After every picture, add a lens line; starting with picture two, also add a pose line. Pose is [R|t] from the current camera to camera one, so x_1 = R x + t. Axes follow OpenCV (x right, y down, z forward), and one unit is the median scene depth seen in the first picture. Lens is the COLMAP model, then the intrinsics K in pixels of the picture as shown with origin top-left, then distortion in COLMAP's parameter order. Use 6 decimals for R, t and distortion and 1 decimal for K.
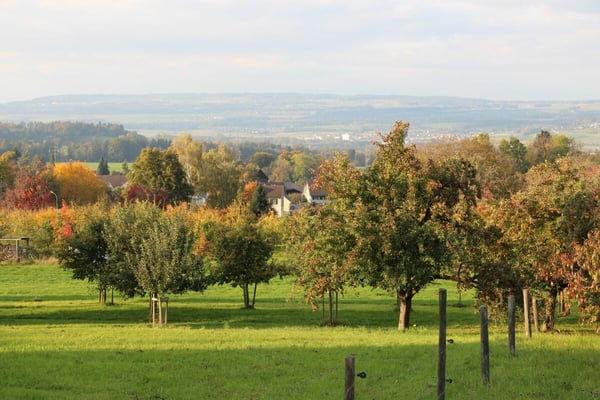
lens RADIAL K [[1305.1, 0, 300.0], [0, 1305.1, 200.8], [0, 0, 1]] dist [0.382570, 0.000000]
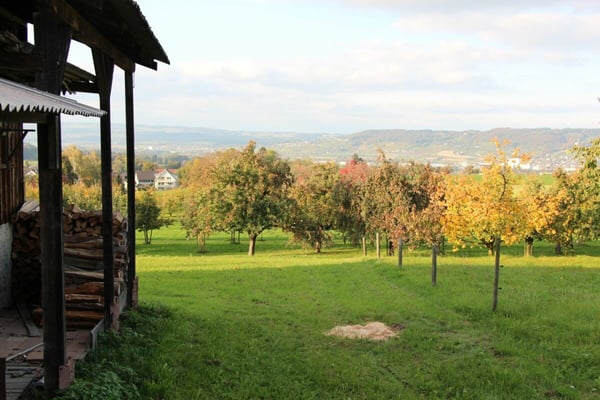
lens RADIAL K [[699.7, 0, 299.8], [0, 699.7, 200.9], [0, 0, 1]] dist [-0.066126, 0.000000]
pose [[0.969750, 0.001795, 0.244095, -0.096029], [-0.007893, 0.999681, 0.024006, -0.000545], [-0.243974, -0.025206, 0.969454, 0.039829]]
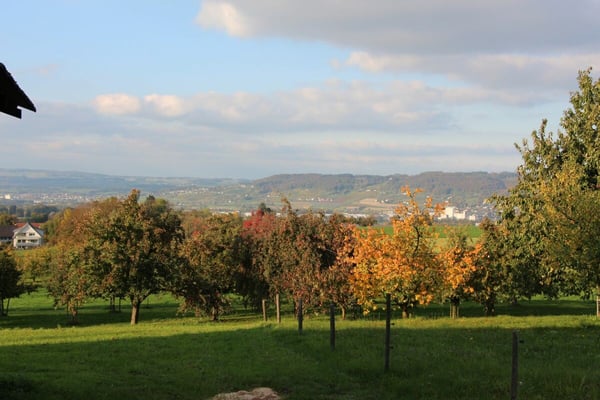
lens RADIAL K [[836.2, 0, 299.0], [0, 836.2, 201.9], [0, 0, 1]] dist [0.088097, 0.000000]
pose [[0.933162, 0.013246, 0.359212, -0.098840], [0.002990, 0.999000, -0.044606, -0.000848], [-0.359443, 0.042699, 0.932190, 0.006824]]
